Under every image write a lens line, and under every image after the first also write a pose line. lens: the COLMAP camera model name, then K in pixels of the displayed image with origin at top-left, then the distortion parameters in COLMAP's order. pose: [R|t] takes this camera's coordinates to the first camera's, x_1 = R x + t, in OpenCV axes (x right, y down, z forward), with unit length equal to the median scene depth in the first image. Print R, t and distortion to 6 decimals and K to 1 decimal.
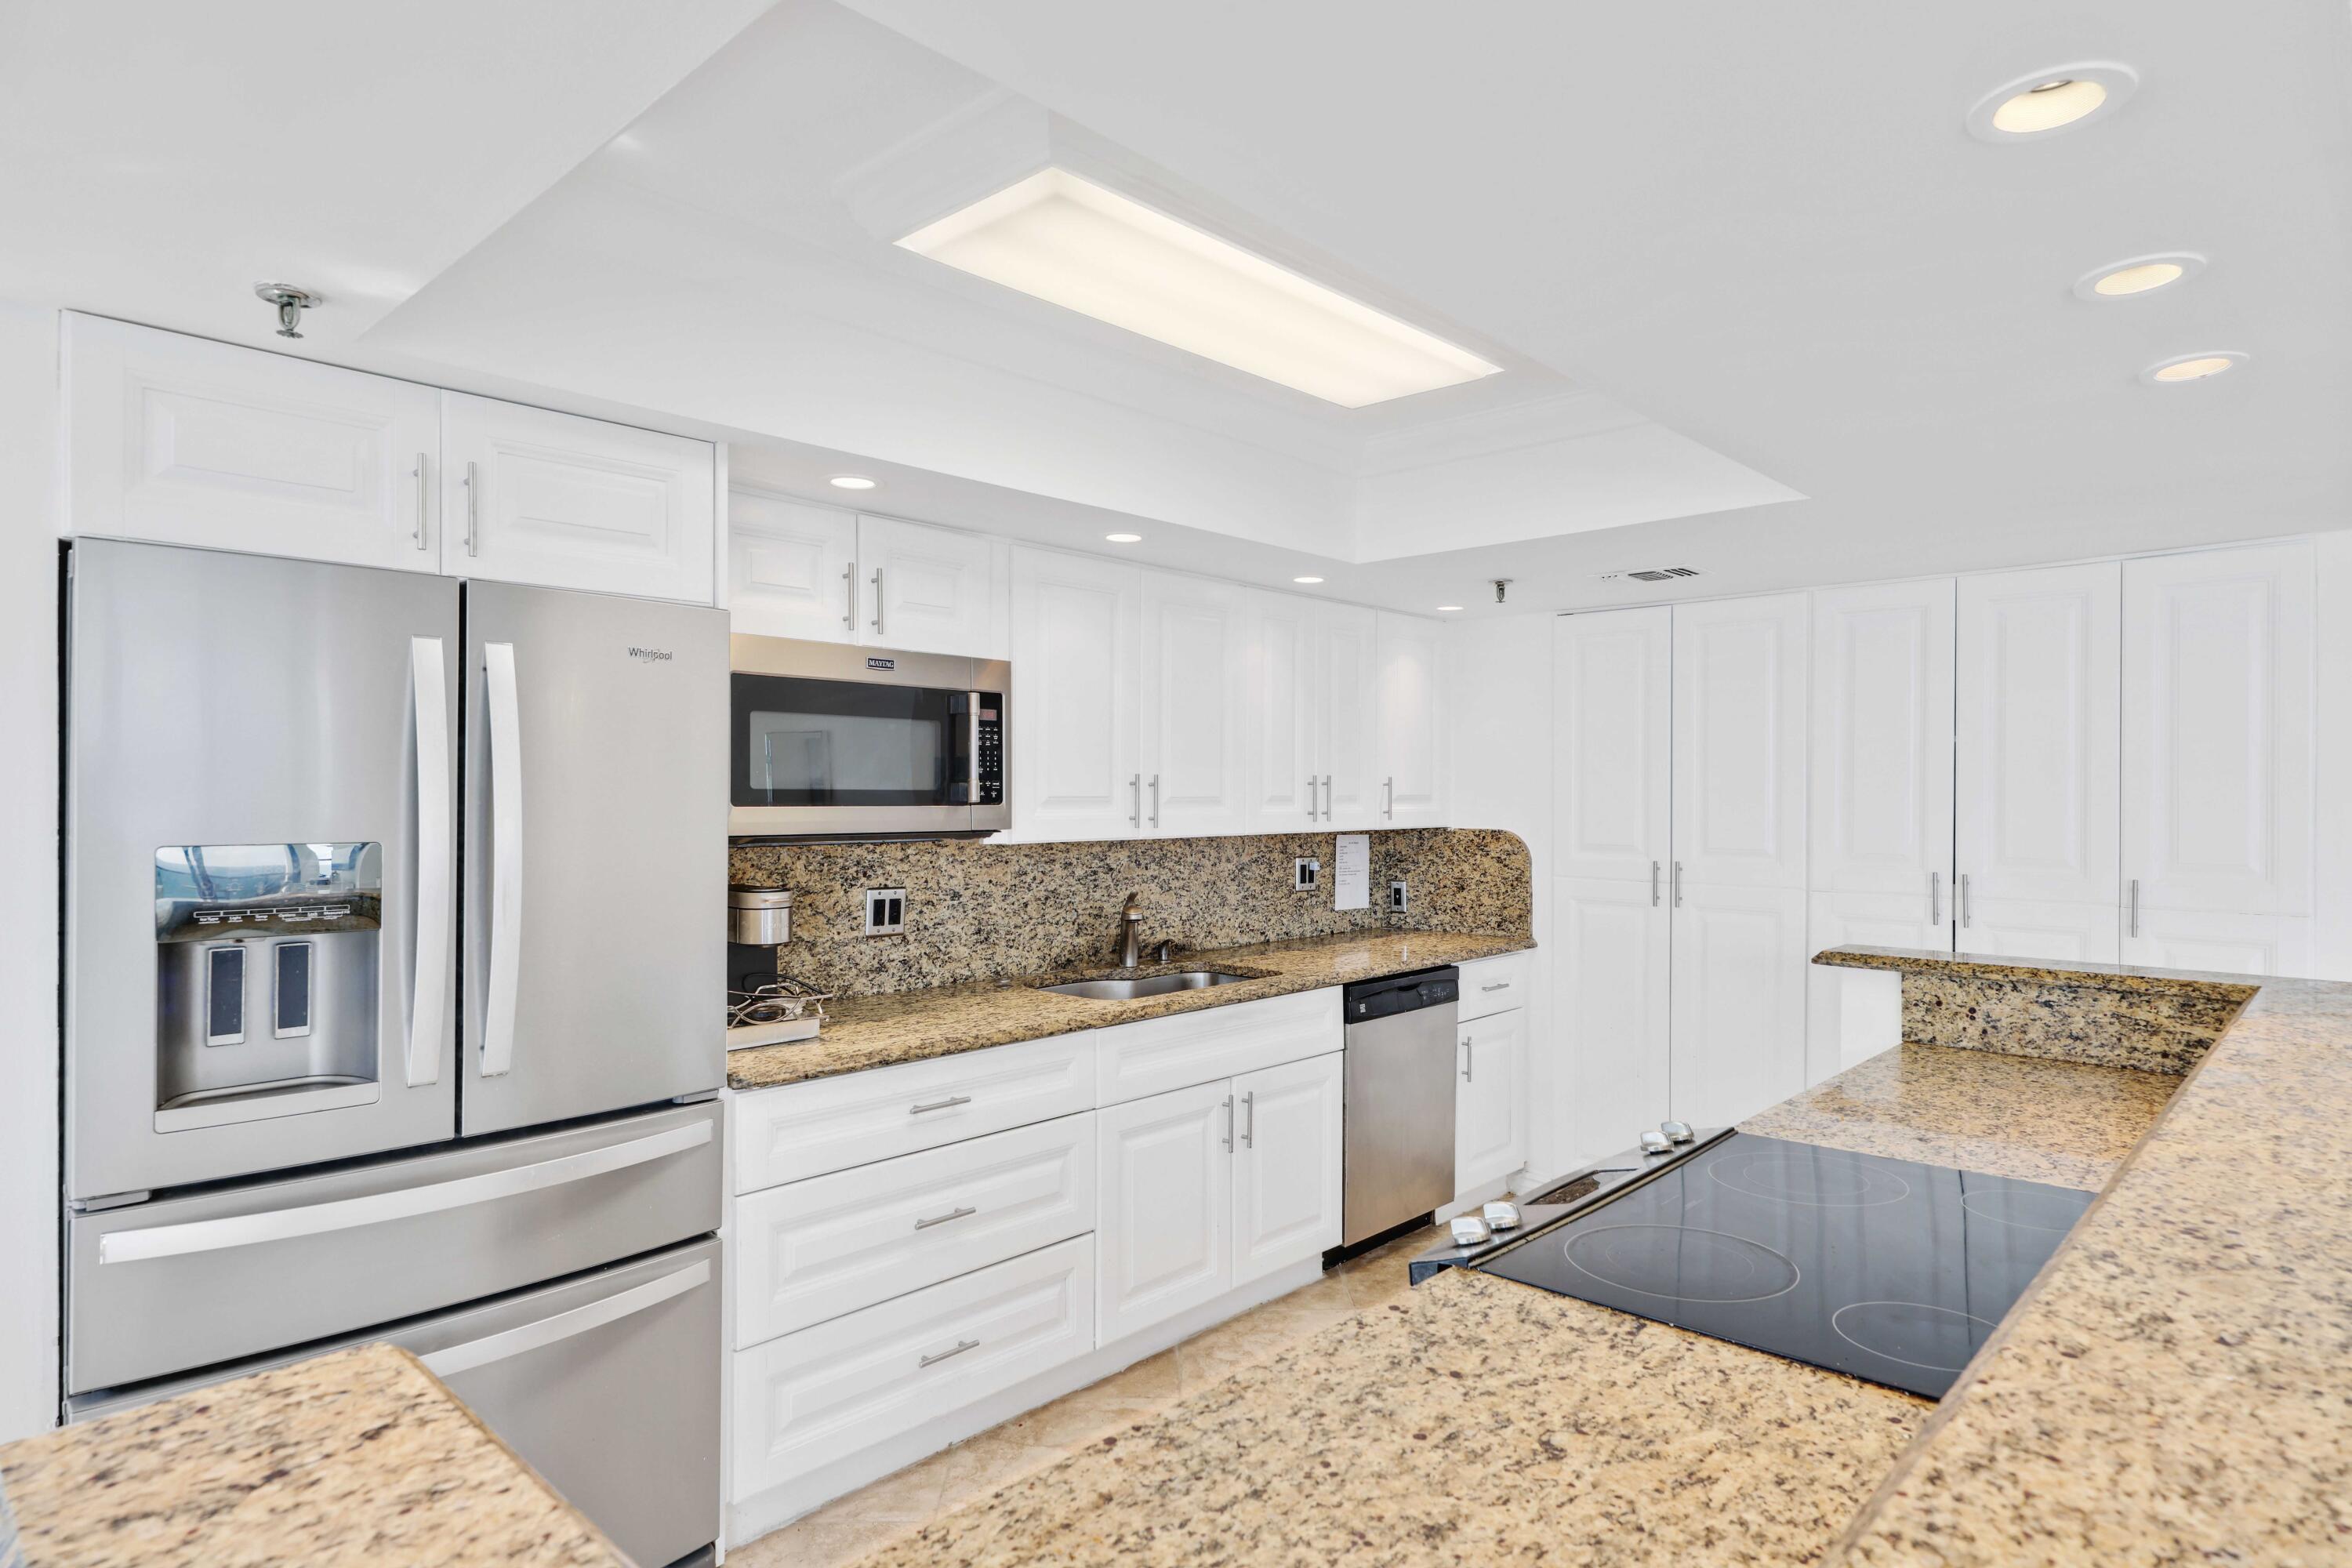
lens RADIAL K [[1288.3, 0, 1190.5], [0, 1288.3, 795.7], [0, 0, 1]] dist [-0.000053, -0.000625]
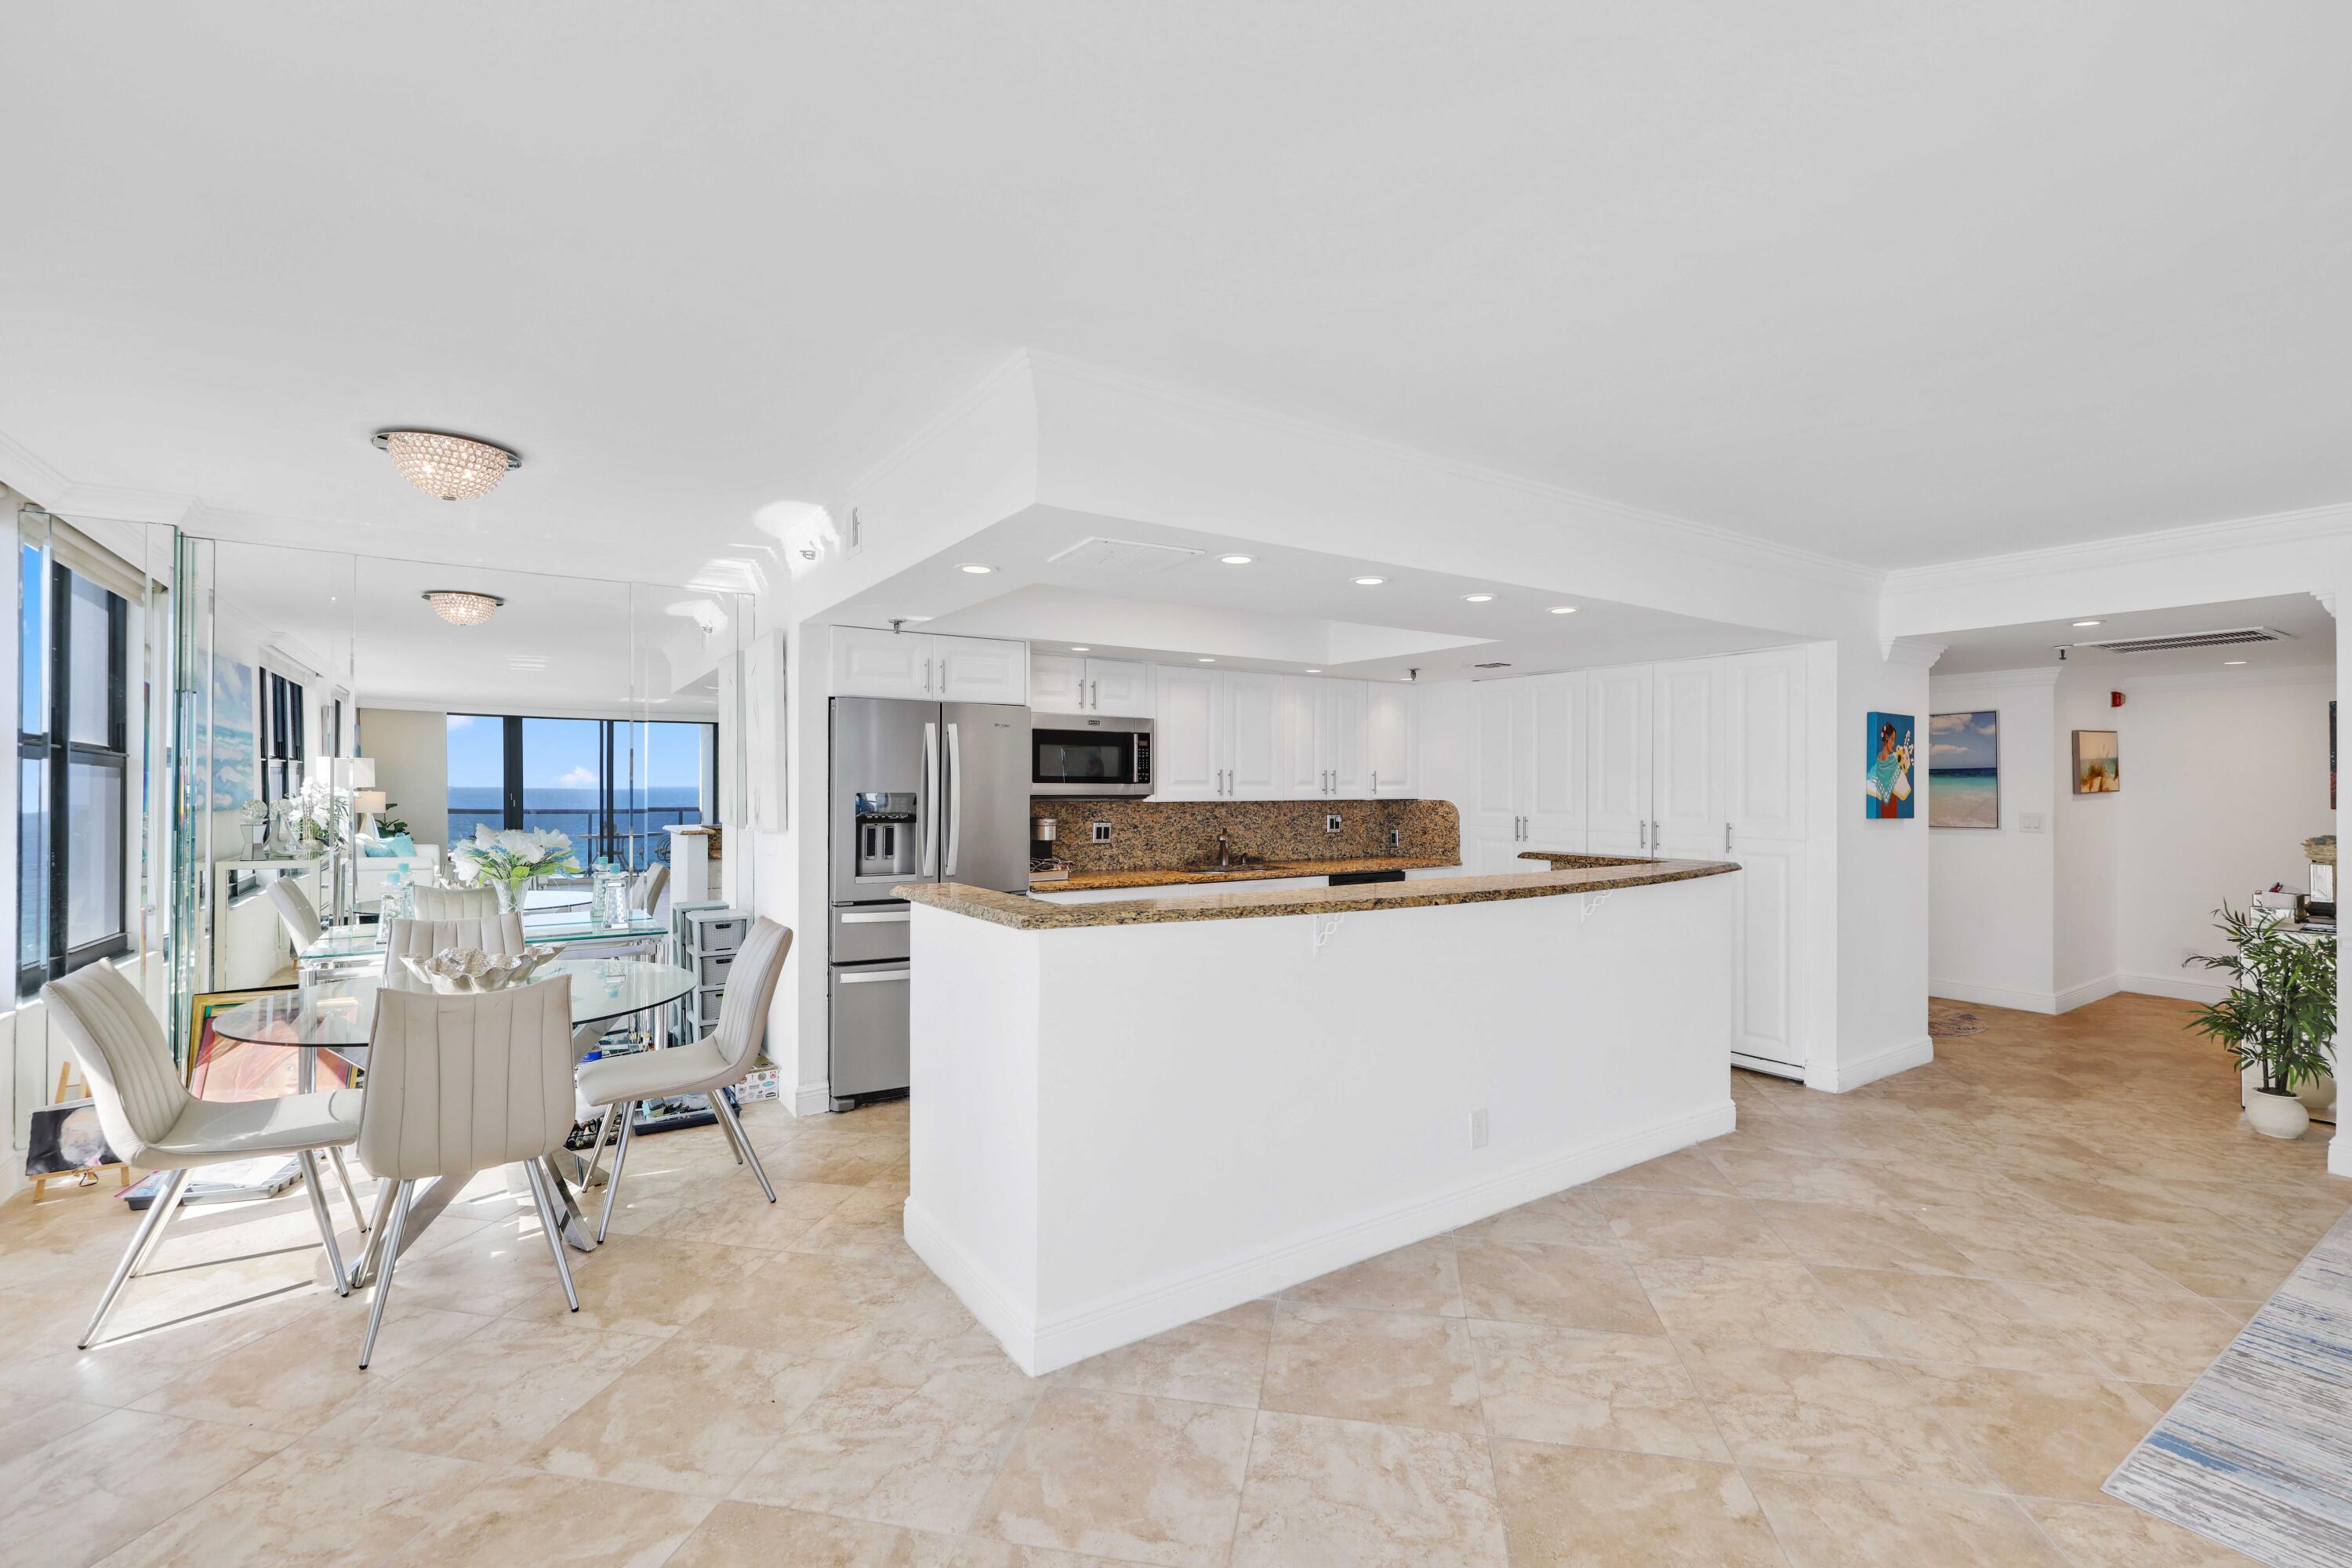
lens RADIAL K [[1025.5, 0, 1179.3], [0, 1025.5, 785.5], [0, 0, 1]] dist [0.001136, -0.001376]
pose [[0.974760, -0.000707, -0.223252, 0.284062], [-0.000107, 0.999993, -0.003635, 0.016057], [0.223253, 0.003567, 0.974754, -0.679644]]
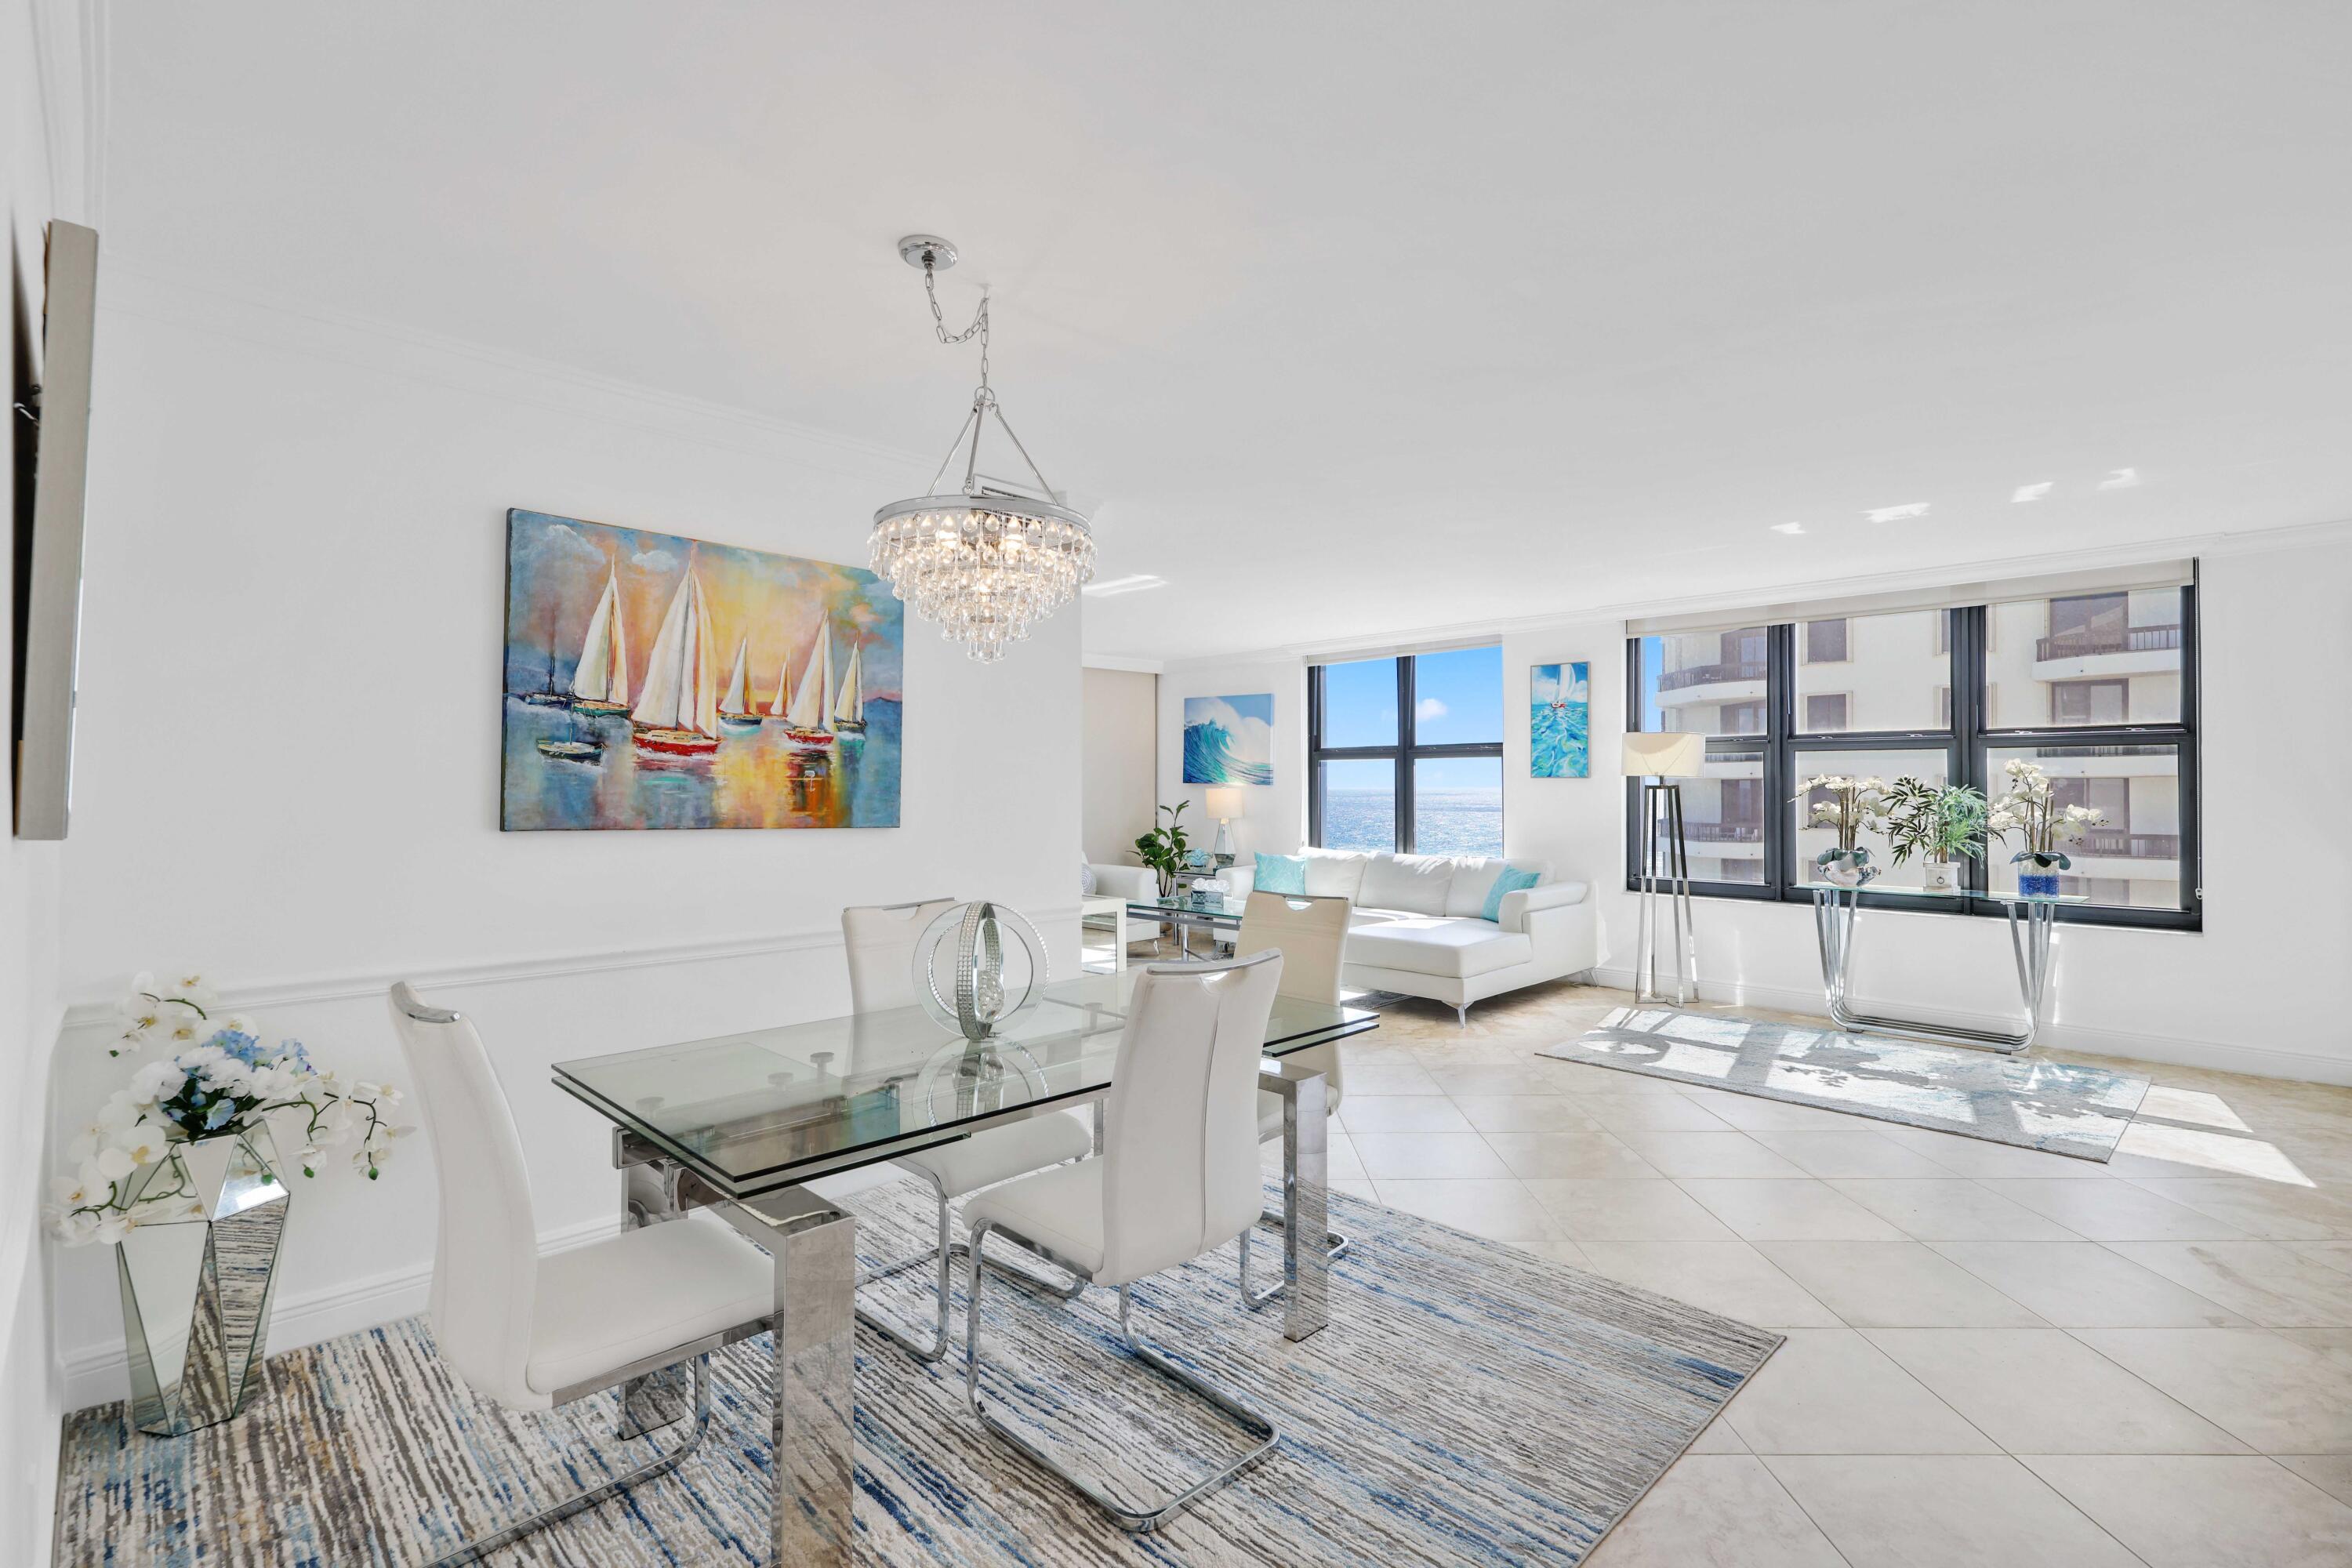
lens RADIAL K [[1085.6, 0, 1189.5], [0, 1085.6, 779.0], [0, 0, 1]] dist [0.005661, -0.002115]
pose [[-0.999501, 0.000873, 0.031590, 1.103542], [0.000805, 0.999997, -0.002151, 0.039925], [-0.031592, -0.002124, -0.999499, 0.865832]]
